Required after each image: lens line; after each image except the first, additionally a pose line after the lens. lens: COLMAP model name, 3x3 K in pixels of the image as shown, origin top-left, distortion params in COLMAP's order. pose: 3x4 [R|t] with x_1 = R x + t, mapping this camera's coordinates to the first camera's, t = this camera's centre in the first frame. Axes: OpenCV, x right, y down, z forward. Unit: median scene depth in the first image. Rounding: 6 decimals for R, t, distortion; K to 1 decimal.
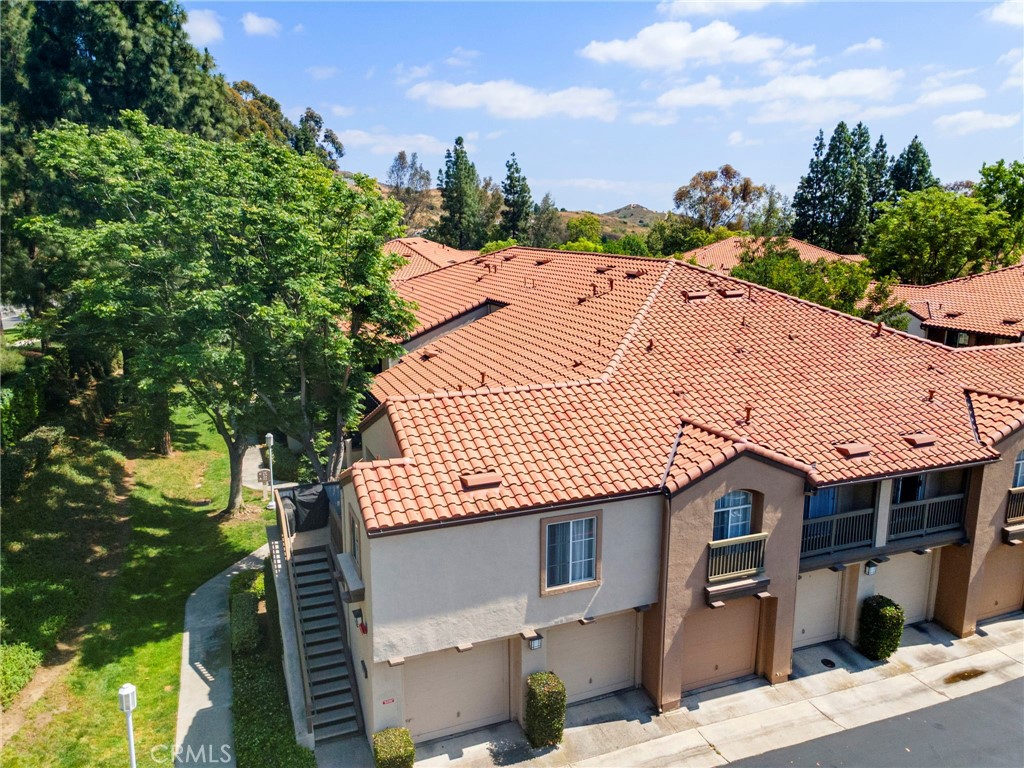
lens RADIAL K [[746.7, 0, 518.9], [0, 746.7, 382.3], [0, 0, 1]] dist [0.020255, 0.057947]
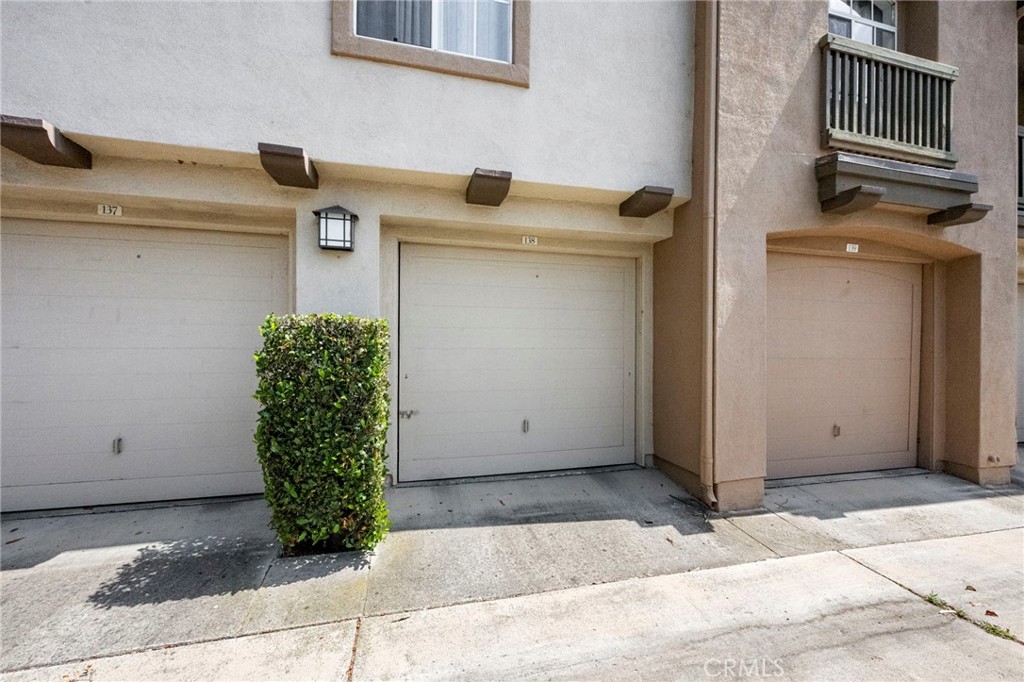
lens RADIAL K [[412.2, 0, 512.7], [0, 412.2, 338.9], [0, 0, 1]] dist [0.002954, -0.000529]
pose [[0.991093, 0.001219, -0.133166, 0.120688], [-0.030086, 0.976155, -0.214981, 0.406796], [0.129729, 0.217072, 0.967497, 0.784600]]
